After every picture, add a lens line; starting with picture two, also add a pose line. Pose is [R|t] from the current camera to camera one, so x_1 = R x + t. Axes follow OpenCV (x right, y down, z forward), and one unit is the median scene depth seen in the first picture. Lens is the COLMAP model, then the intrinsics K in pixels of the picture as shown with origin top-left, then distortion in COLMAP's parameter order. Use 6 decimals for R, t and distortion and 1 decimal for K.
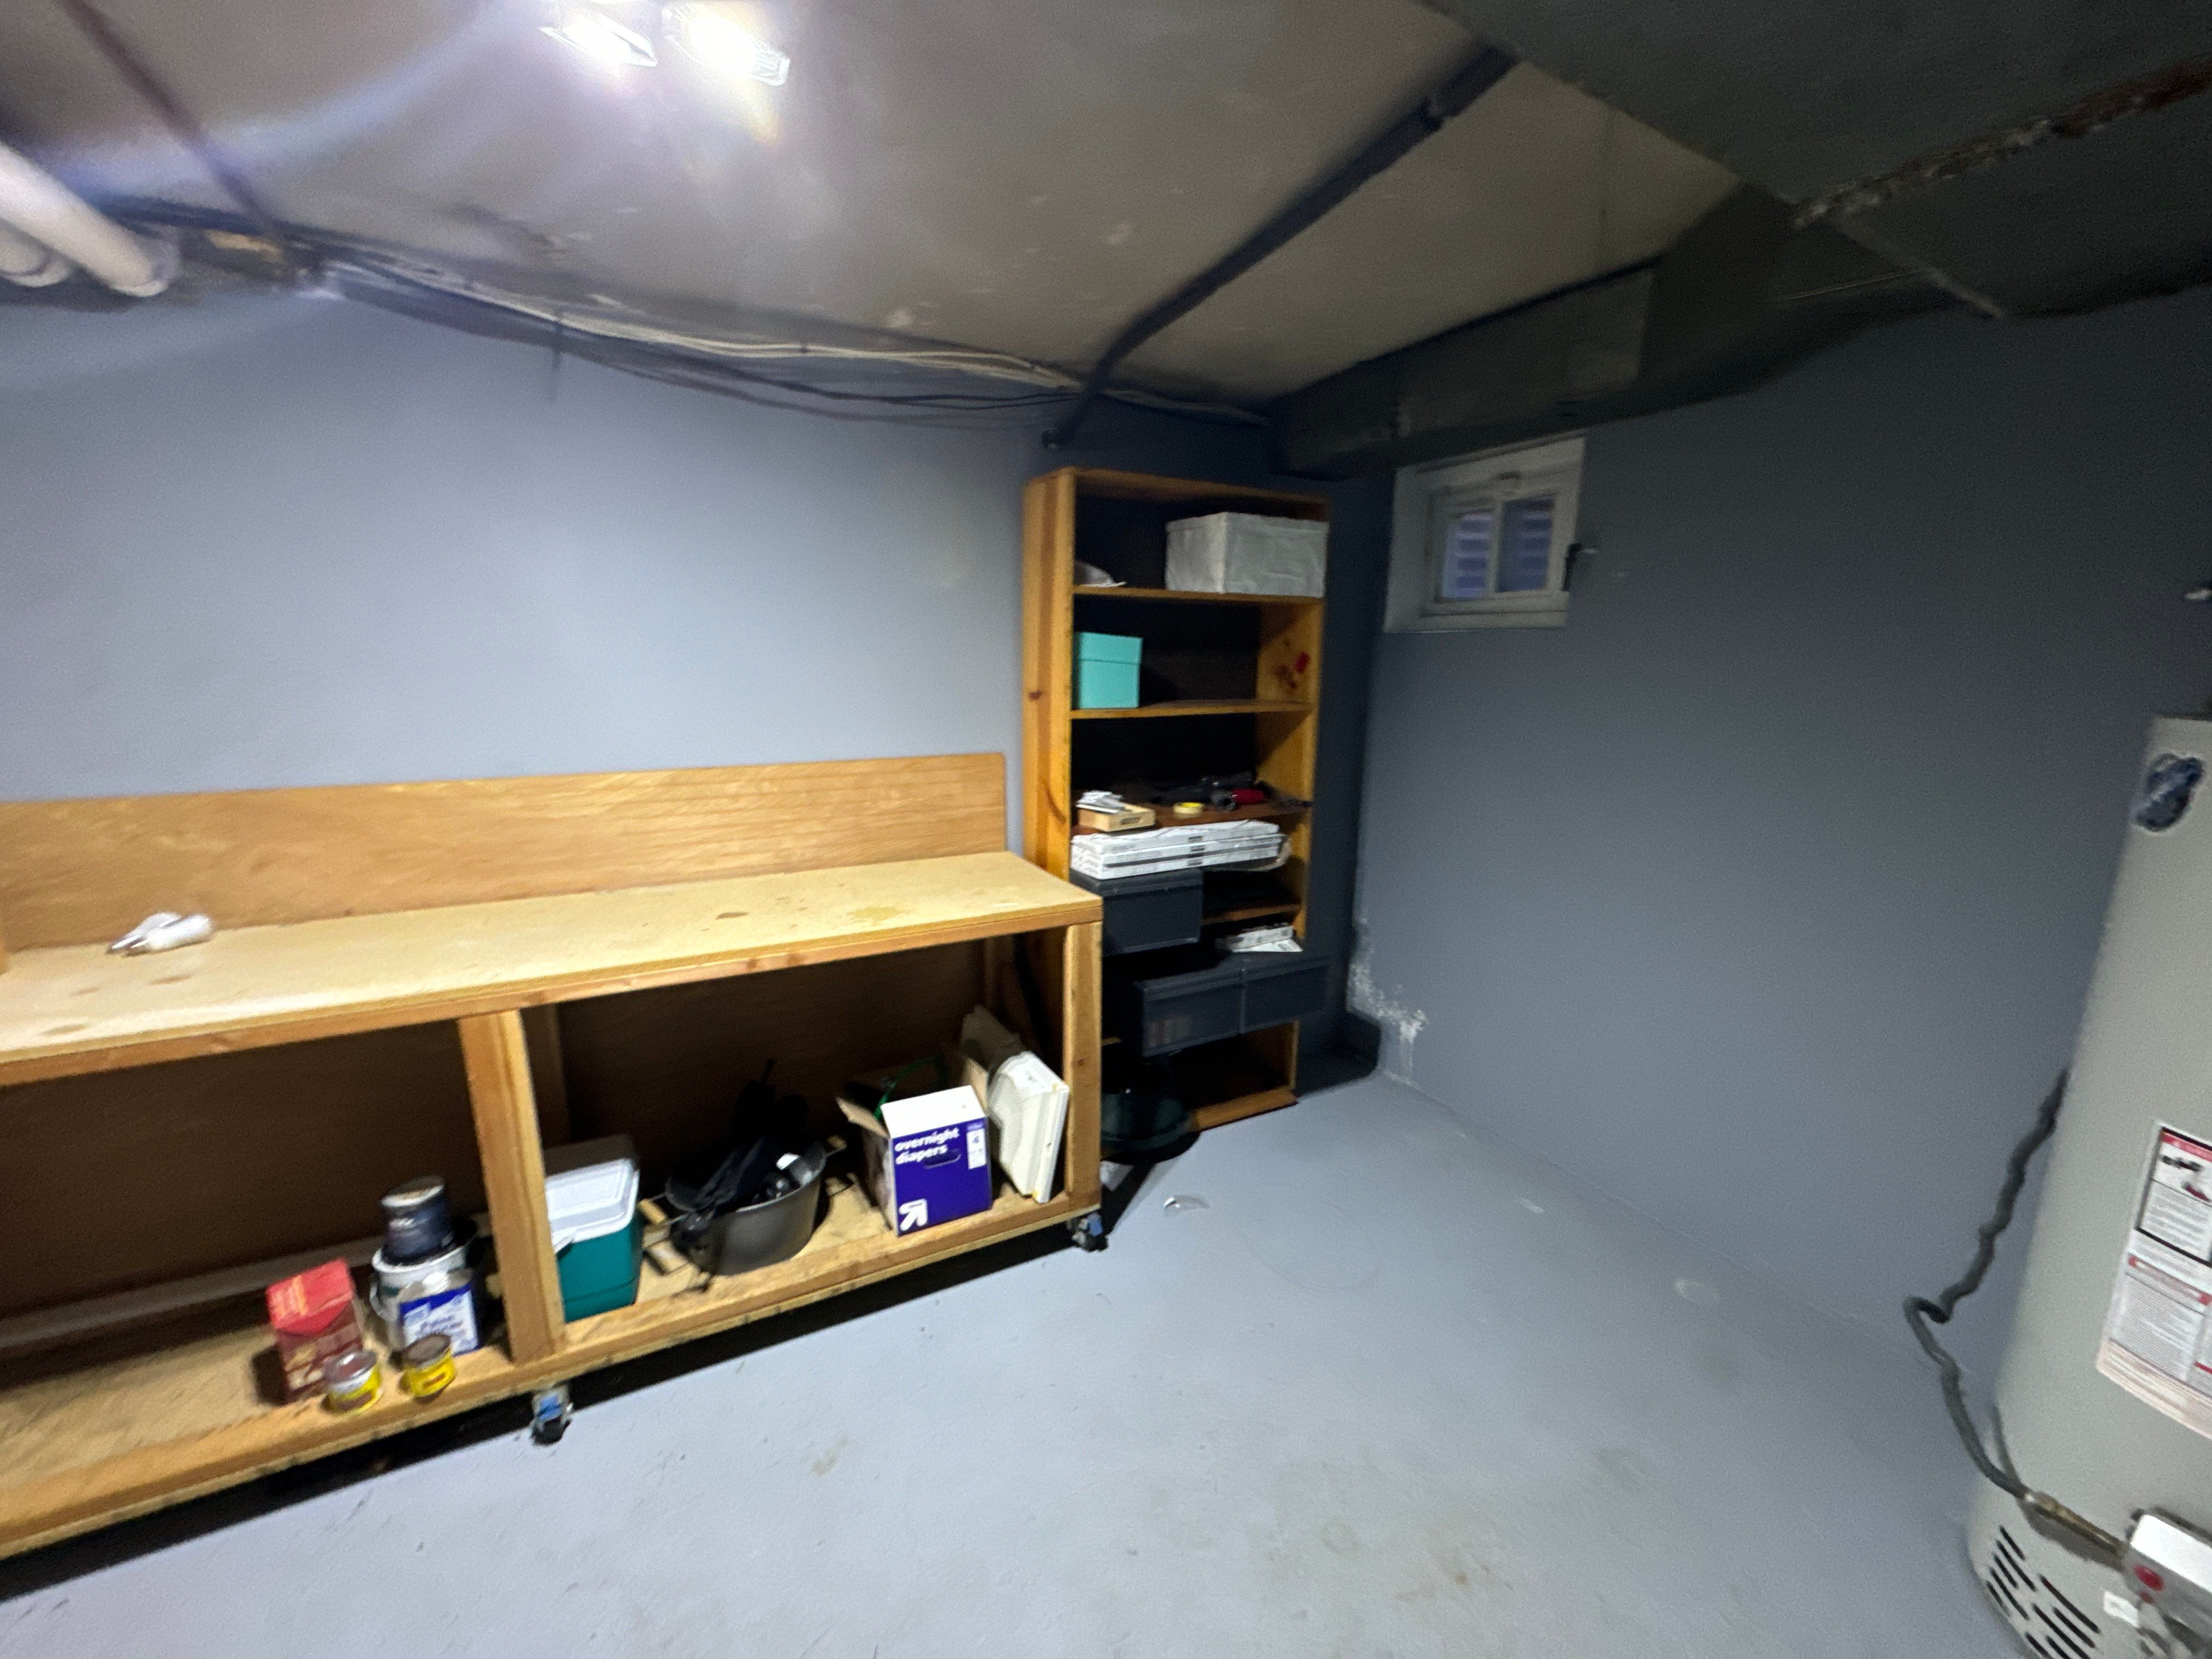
lens RADIAL K [[878.8, 0, 1111.2], [0, 878.8, 824.1], [0, 0, 1]] dist [-0.004235, 0.000683]
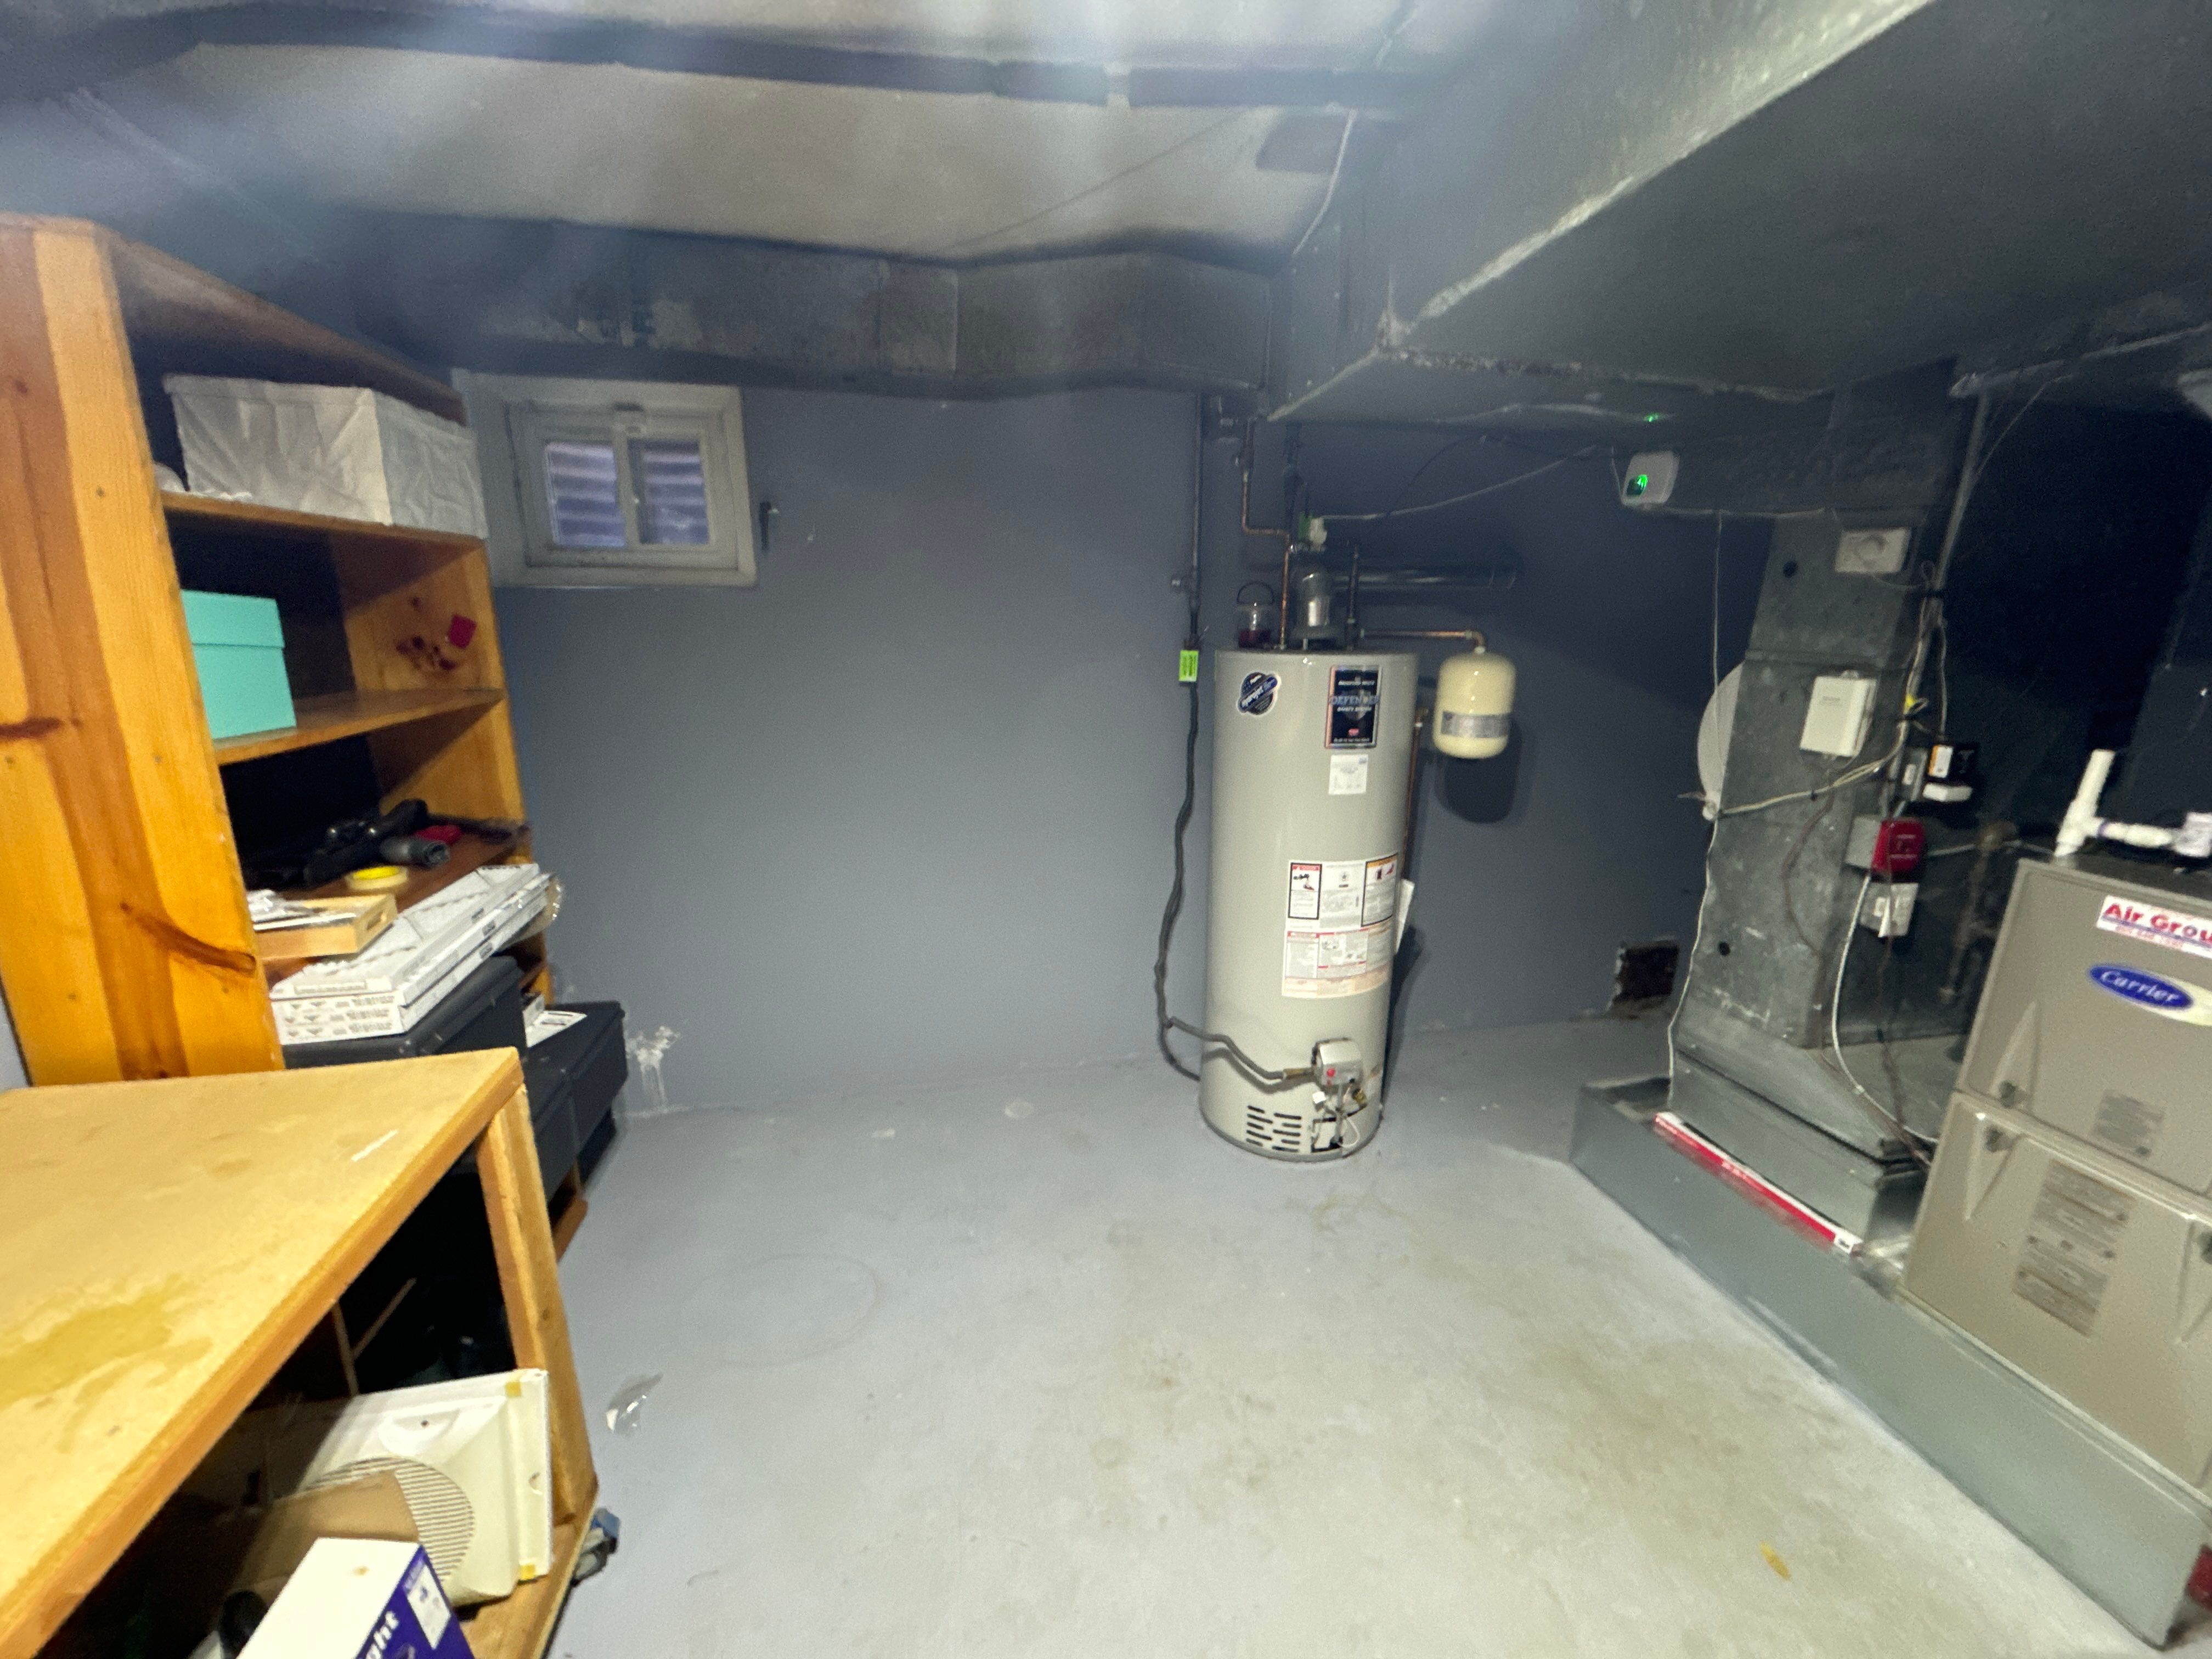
lens RADIAL K [[878.8, 0, 1098.9], [0, 878.8, 824.0], [0, 0, 1]] dist [-0.004235, 0.000683]
pose [[0.296690, -0.235829, 0.925397, -0.389848], [0.176083, 0.965923, 0.189704, -0.100245], [-0.938600, 0.106663, 0.328105, 0.398089]]
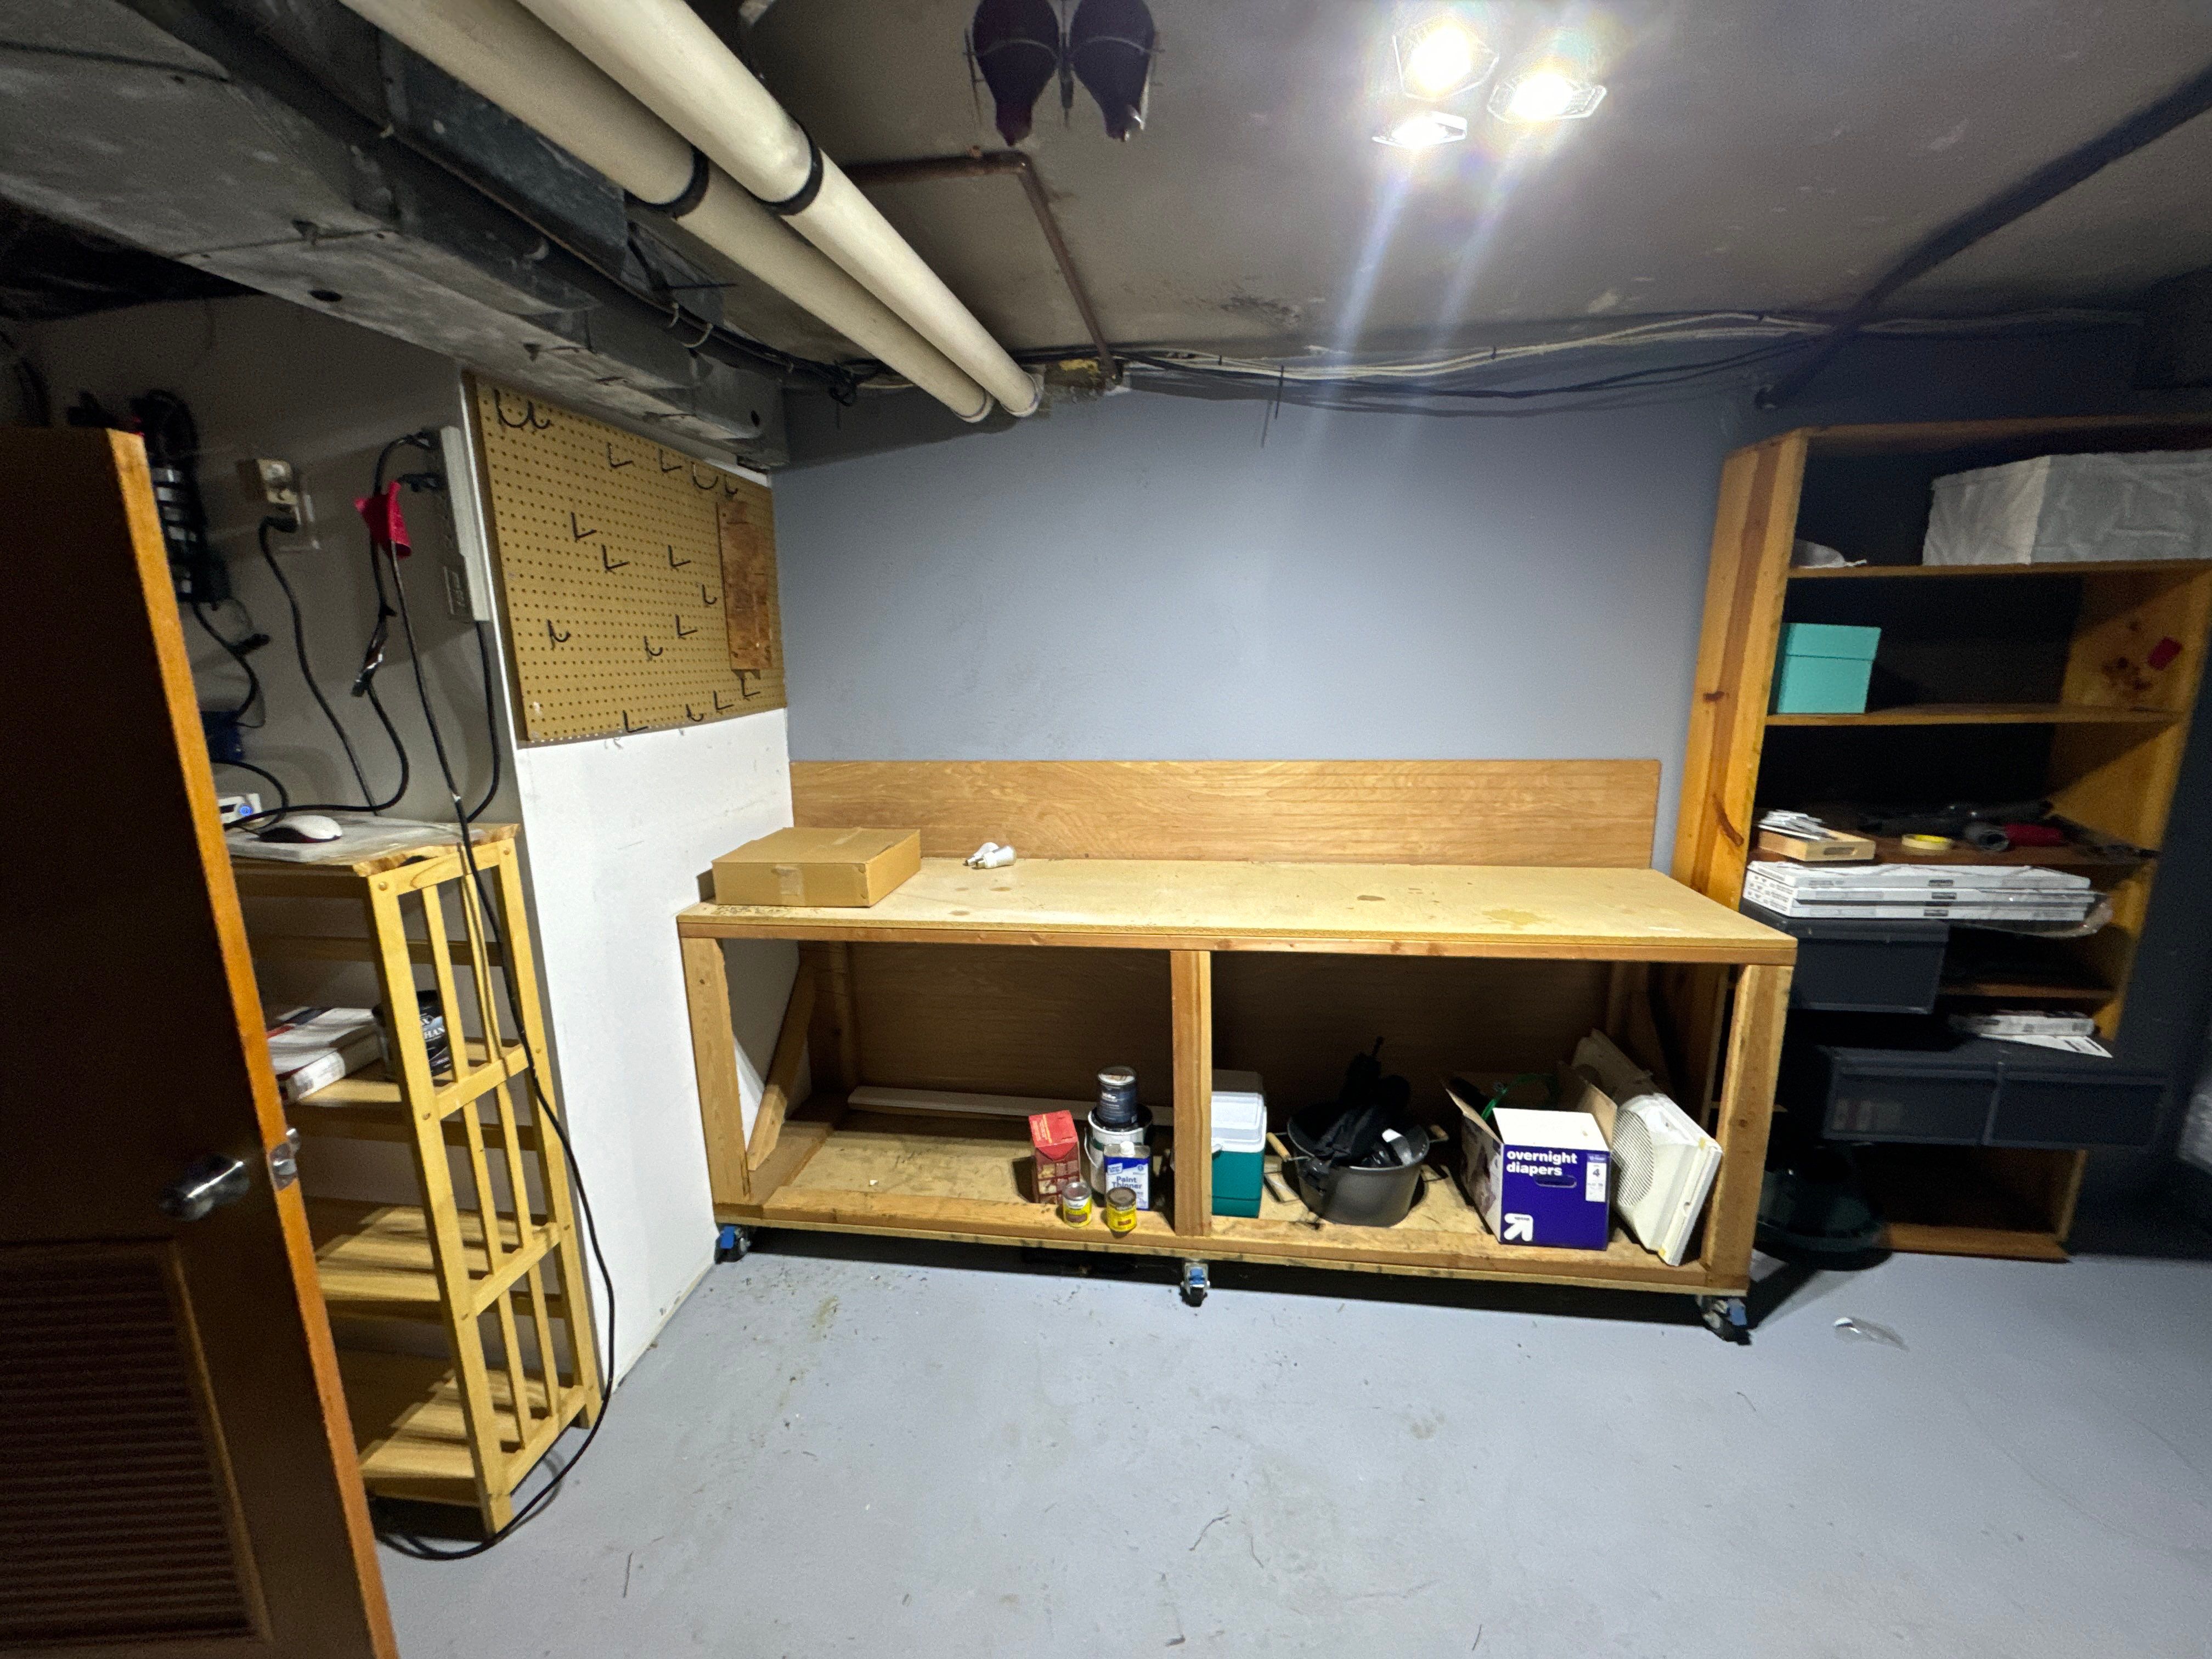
lens RADIAL K [[878.8, 0, 1112.5], [0, 878.8, 824.6], [0, 0, 1]] dist [-0.004235, 0.000683]
pose [[0.816605, 0.092638, -0.569715, -0.074531], [-0.087488, 0.995498, 0.036471, 0.001204], [0.570529, 0.020061, 0.821033, -0.067635]]
